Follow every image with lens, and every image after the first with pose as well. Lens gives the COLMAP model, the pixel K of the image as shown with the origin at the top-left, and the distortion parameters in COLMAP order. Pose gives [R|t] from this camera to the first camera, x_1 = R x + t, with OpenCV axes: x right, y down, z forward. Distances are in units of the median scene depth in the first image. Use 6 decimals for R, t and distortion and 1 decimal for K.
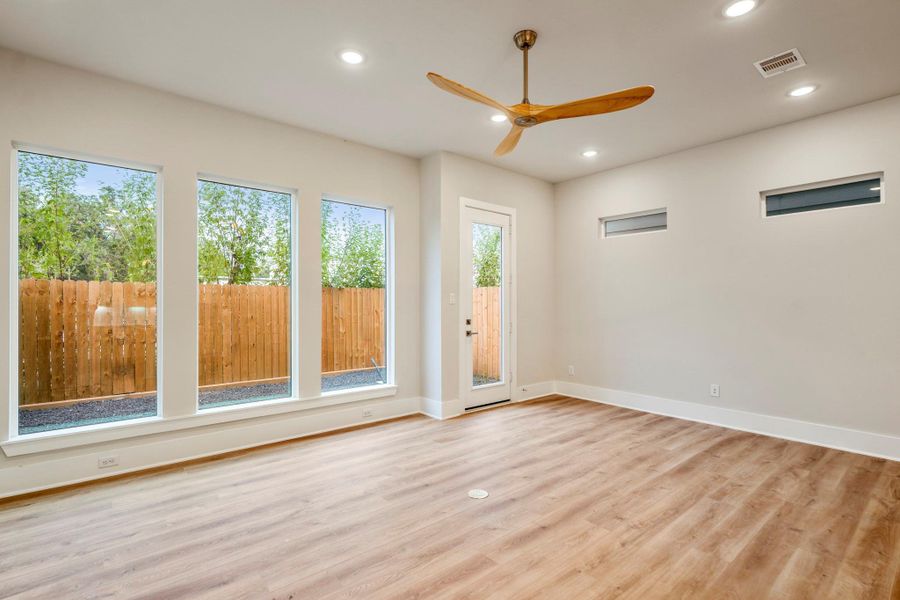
lens RADIAL K [[426.3, 0, 444.5], [0, 426.3, 301.0], [0, 0, 1]] dist [-0.001639, -0.000287]
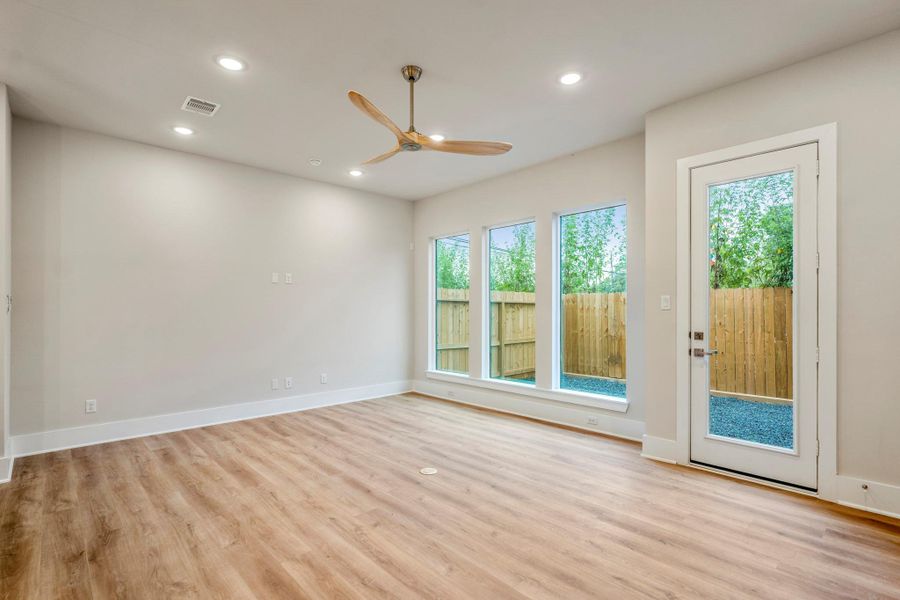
lens RADIAL K [[429.7, 0, 449.2], [0, 429.7, 306.9], [0, 0, 1]] dist [-0.000712, 0.000053]
pose [[0.058505, -0.005961, -0.998269, 1.030847], [0.008075, 0.999952, -0.005498, 0.005064], [0.998254, -0.007740, 0.058550, 0.805455]]
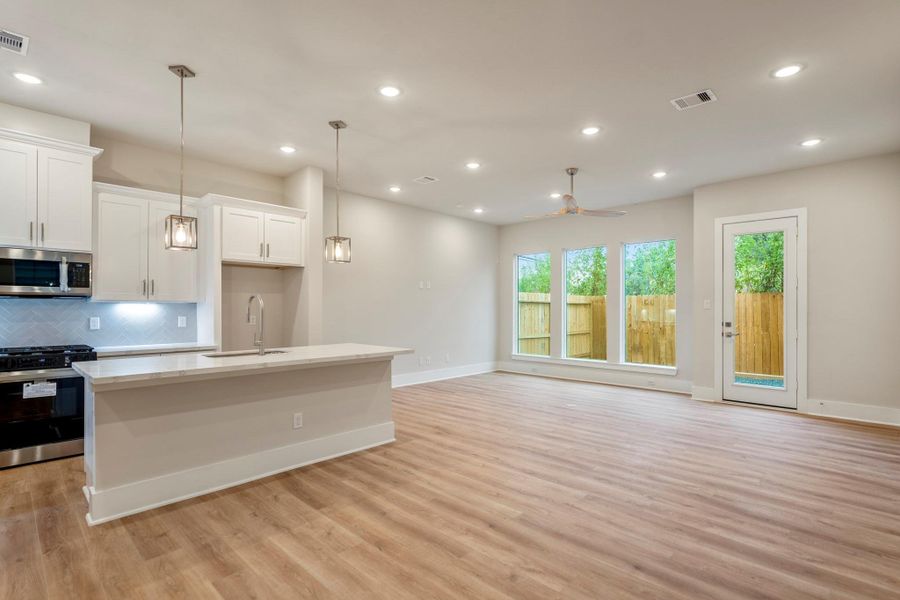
lens RADIAL K [[435.4, 0, 451.5], [0, 435.4, 304.0], [0, 0, 1]] dist [0.000907, 0.000184]
pose [[0.113225, -0.009235, -0.993527, 1.628410], [0.003774, 0.999954, -0.008865, 0.002311], [0.993562, -0.002746, 0.113254, 0.184644]]
